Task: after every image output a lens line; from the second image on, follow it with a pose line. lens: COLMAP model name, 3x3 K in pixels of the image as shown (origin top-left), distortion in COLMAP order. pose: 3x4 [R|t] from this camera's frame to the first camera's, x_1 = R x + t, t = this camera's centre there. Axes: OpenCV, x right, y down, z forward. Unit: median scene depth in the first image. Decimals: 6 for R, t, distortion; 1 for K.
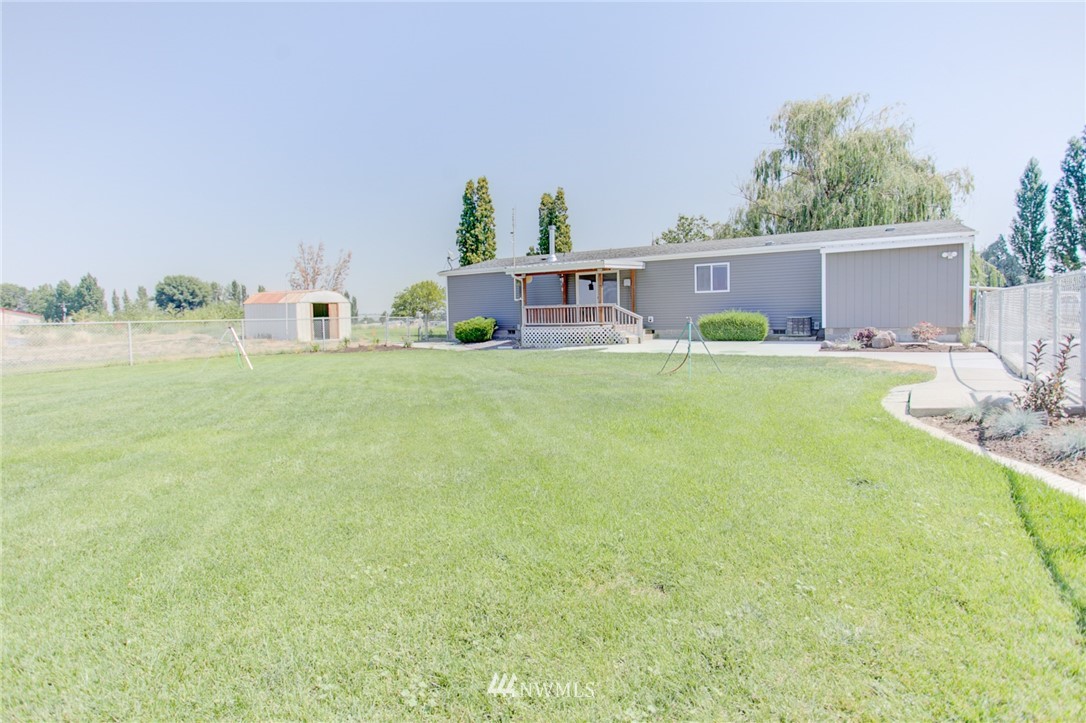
lens RADIAL K [[524.0, 0, 536.8], [0, 524.0, 338.9], [0, 0, 1]] dist [0.015540, 0.000450]
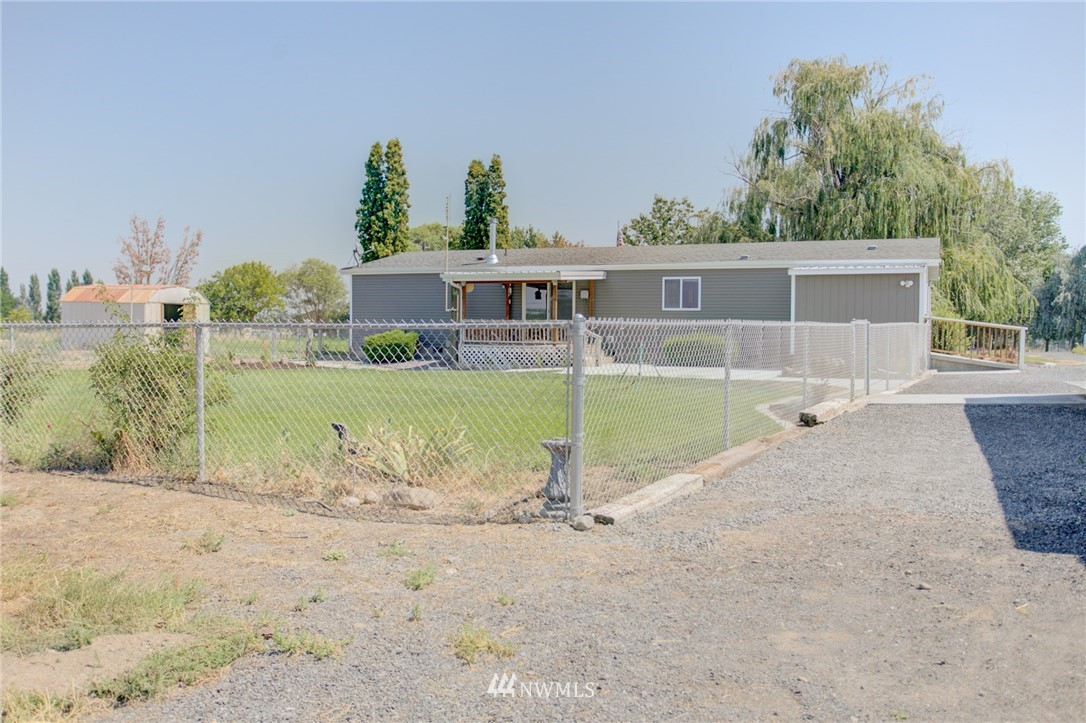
lens RADIAL K [[843.6, 0, 543.0], [0, 843.6, 361.5], [0, 0, 1]] dist [-0.000483, -0.000299]
pose [[0.991445, 0.025557, 0.128000, -0.039916], [-0.025043, 0.999671, -0.005625, 0.005280], [-0.128101, 0.002372, 0.991758, -0.206466]]
